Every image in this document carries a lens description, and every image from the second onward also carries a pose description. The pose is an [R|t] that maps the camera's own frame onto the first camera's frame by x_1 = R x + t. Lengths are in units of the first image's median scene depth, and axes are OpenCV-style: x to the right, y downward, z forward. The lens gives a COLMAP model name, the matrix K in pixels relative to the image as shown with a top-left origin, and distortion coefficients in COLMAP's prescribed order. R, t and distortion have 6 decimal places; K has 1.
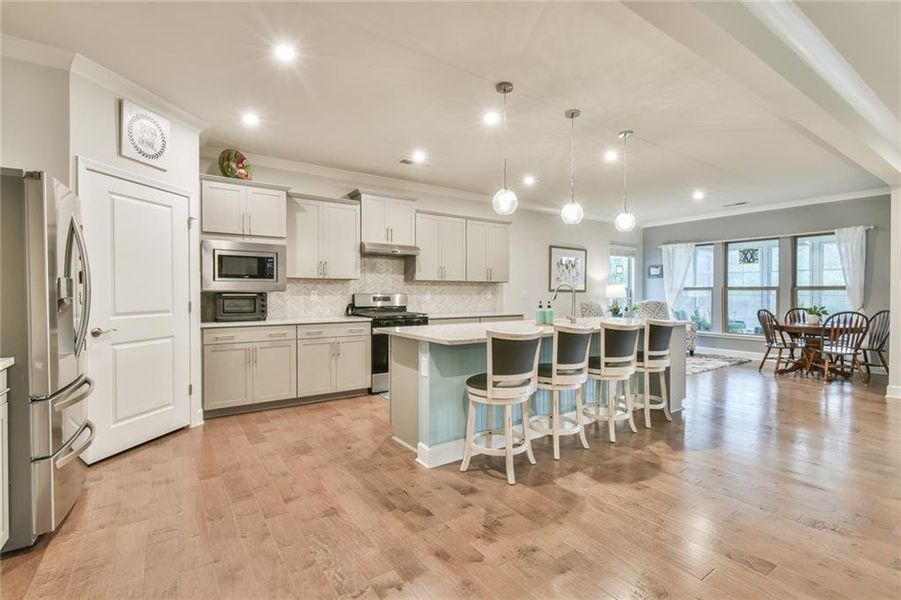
lens RADIAL K [[401.1, 0, 438.4], [0, 401.1, 300.2], [0, 0, 1]] dist [0.001008, 0.000353]
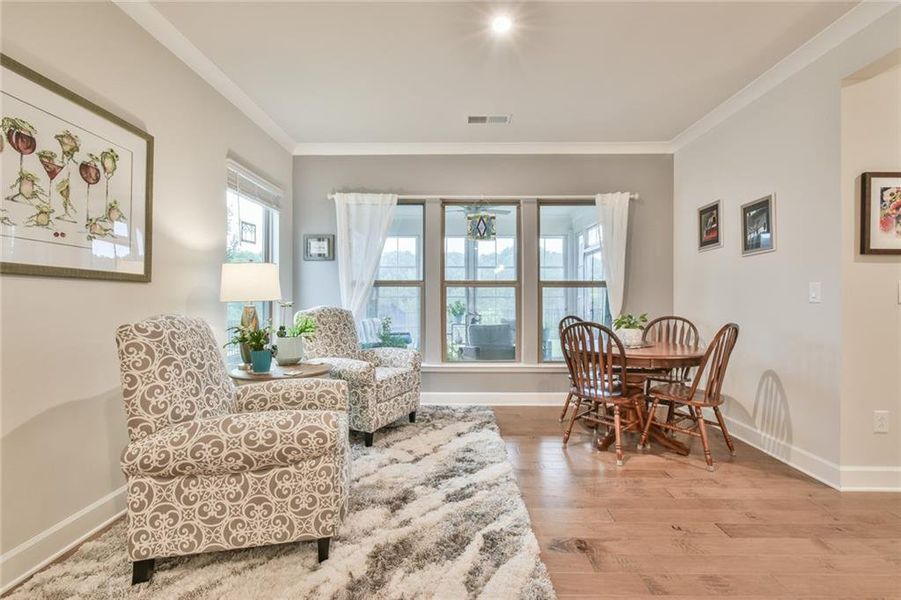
lens RADIAL K [[401.1, 0, 450.9], [0, 401.1, 299.4], [0, 0, 1]] dist [0.001008, 0.000353]
pose [[0.558668, -0.001488, 0.829390, 0.362510], [0.012312, 0.999903, -0.006499, -0.004655], [-0.829300, 0.013842, 0.558633, 0.960425]]
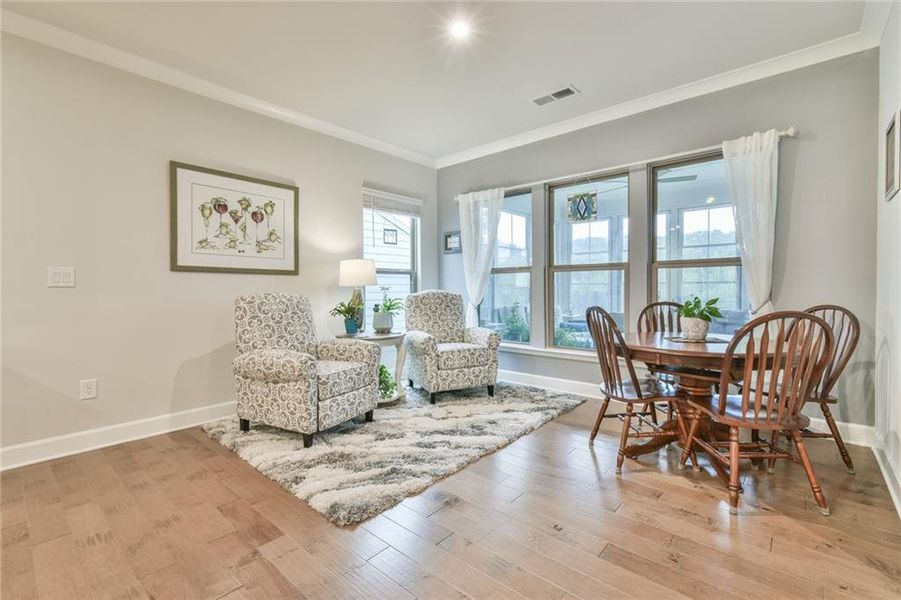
lens RADIAL K [[401.1, 0, 444.8], [0, 401.1, 301.0], [0, 0, 1]] dist [0.001008, 0.000353]
pose [[0.966252, -0.012542, 0.257292, 0.607463], [0.009295, 0.999861, 0.013832, 0.009824], [-0.257430, -0.010973, 0.966235, 0.700984]]
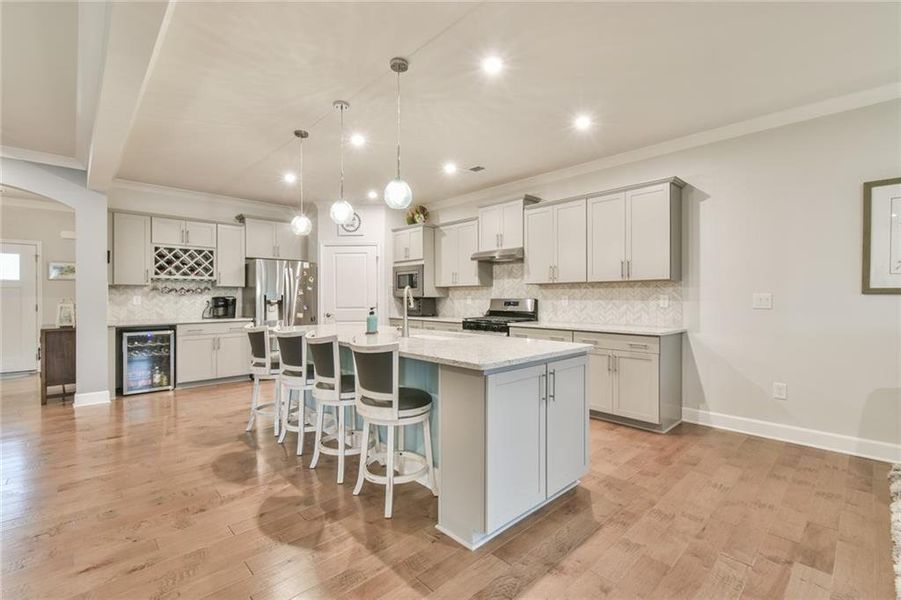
lens RADIAL K [[401.1, 0, 465.9], [0, 401.1, 297.3], [0, 0, 1]] dist [0.001008, 0.000353]
pose [[0.193591, -0.003523, -0.981076, 0.822029], [-0.015299, 0.999861, -0.006609, -0.011075], [0.980963, 0.016288, 0.193511, 0.696900]]
